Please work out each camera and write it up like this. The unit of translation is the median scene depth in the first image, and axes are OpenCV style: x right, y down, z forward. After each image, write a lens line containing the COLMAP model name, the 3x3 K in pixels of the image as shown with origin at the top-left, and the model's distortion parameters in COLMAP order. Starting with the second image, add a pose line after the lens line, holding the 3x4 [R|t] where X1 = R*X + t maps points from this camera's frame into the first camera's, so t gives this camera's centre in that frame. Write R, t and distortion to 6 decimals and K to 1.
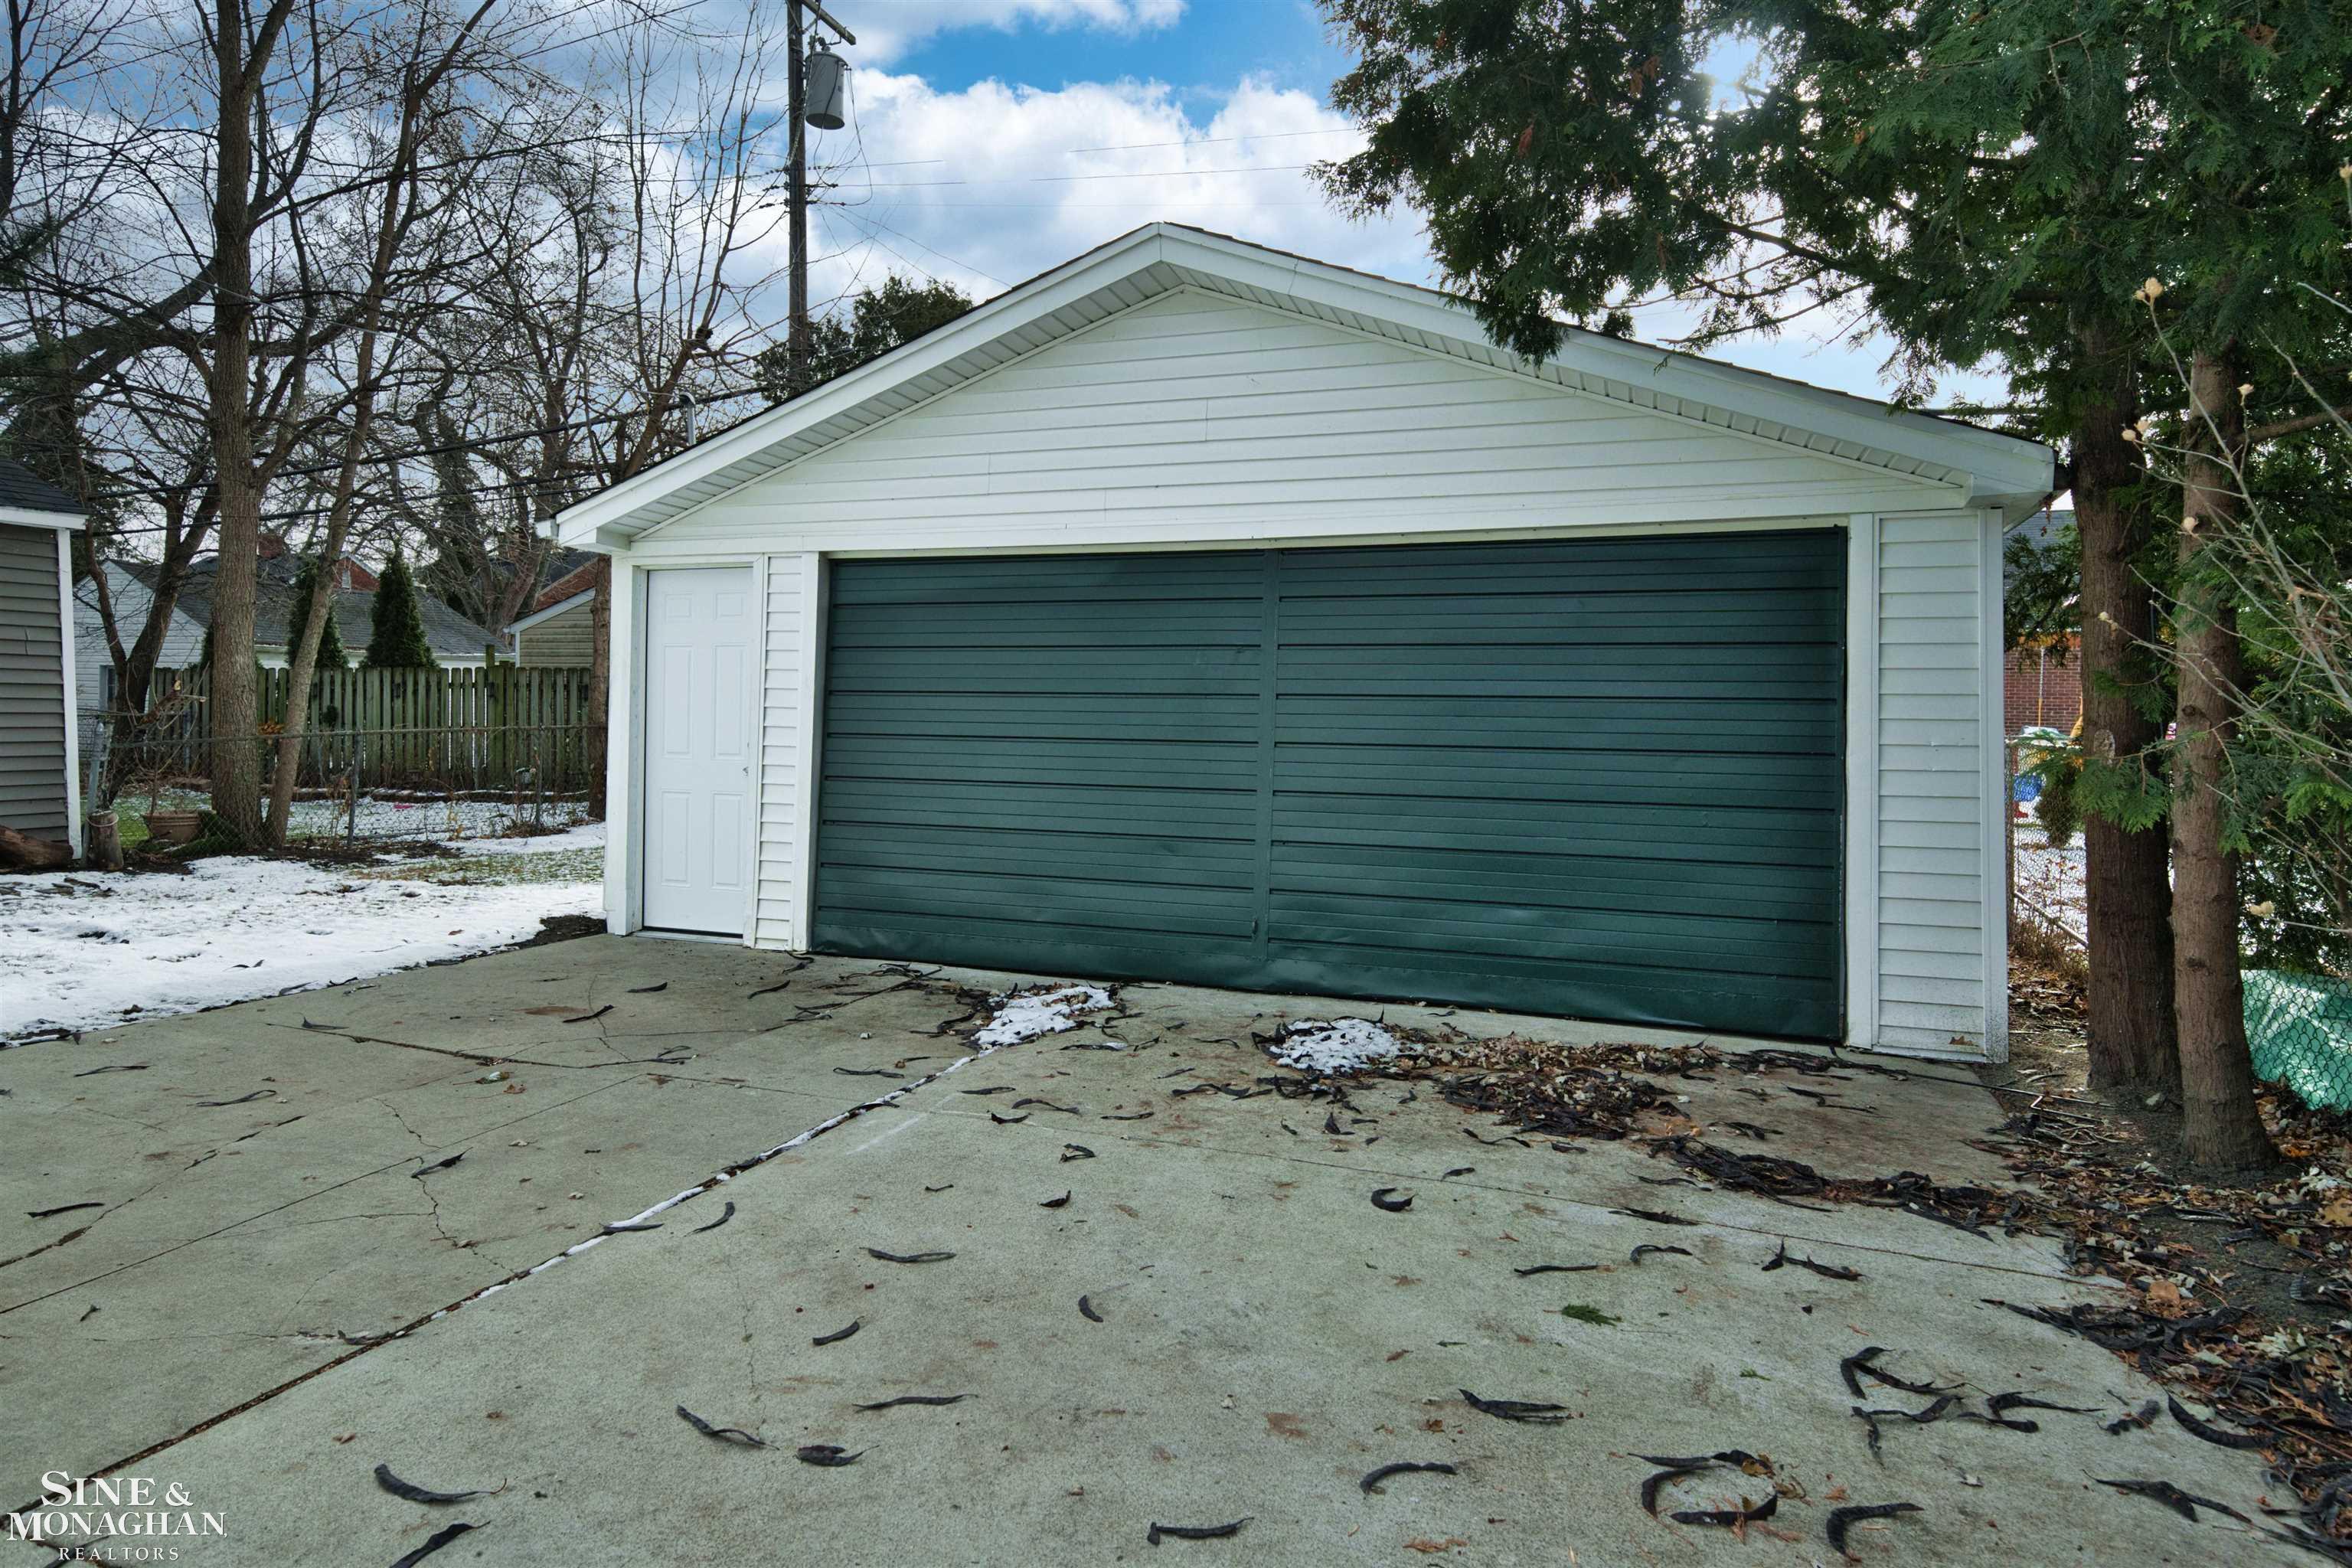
lens RADIAL K [[1355.2, 0, 1172.9], [0, 1355.2, 782.4], [0, 0, 1]] dist [-0.001619, -0.000606]
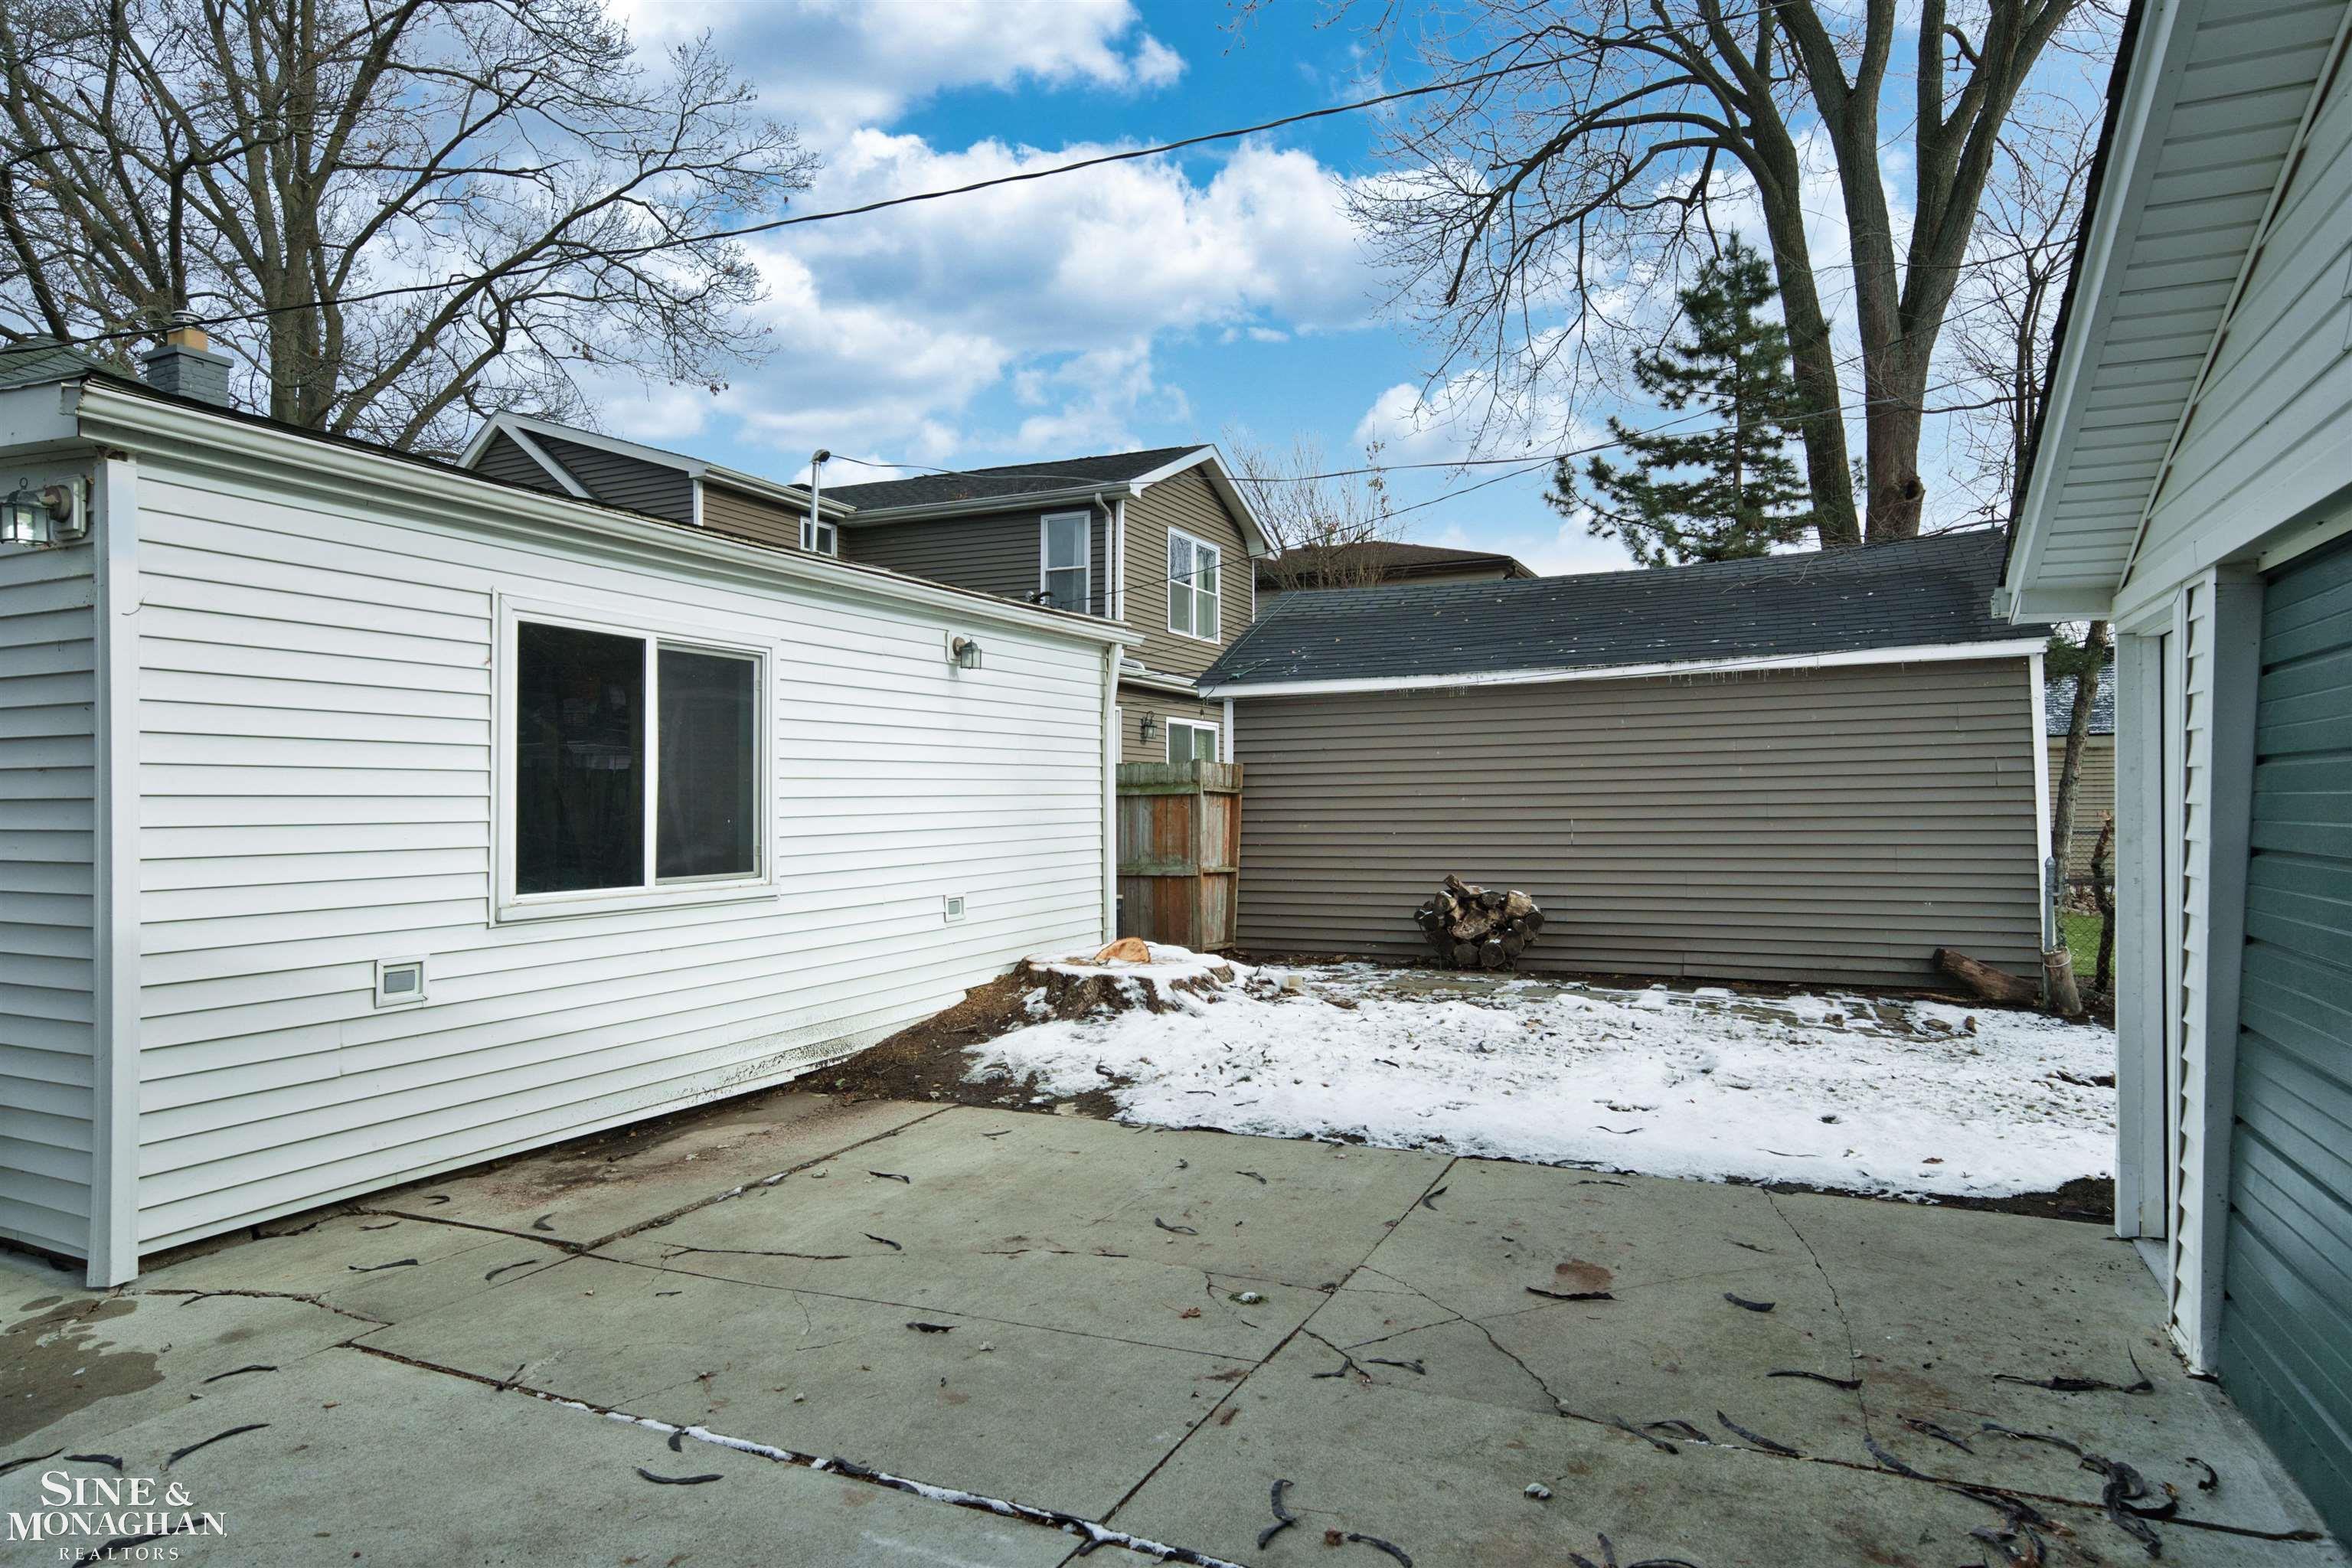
lens RADIAL K [[1355.2, 0, 1169.0], [0, 1355.2, 795.5], [0, 0, 1]] dist [-0.001619, -0.000606]
pose [[-0.066347, -0.012965, -0.997712, 0.557937], [-0.050281, 0.998689, -0.009634, -0.142814], [0.996529, 0.049526, -0.066912, 1.385332]]
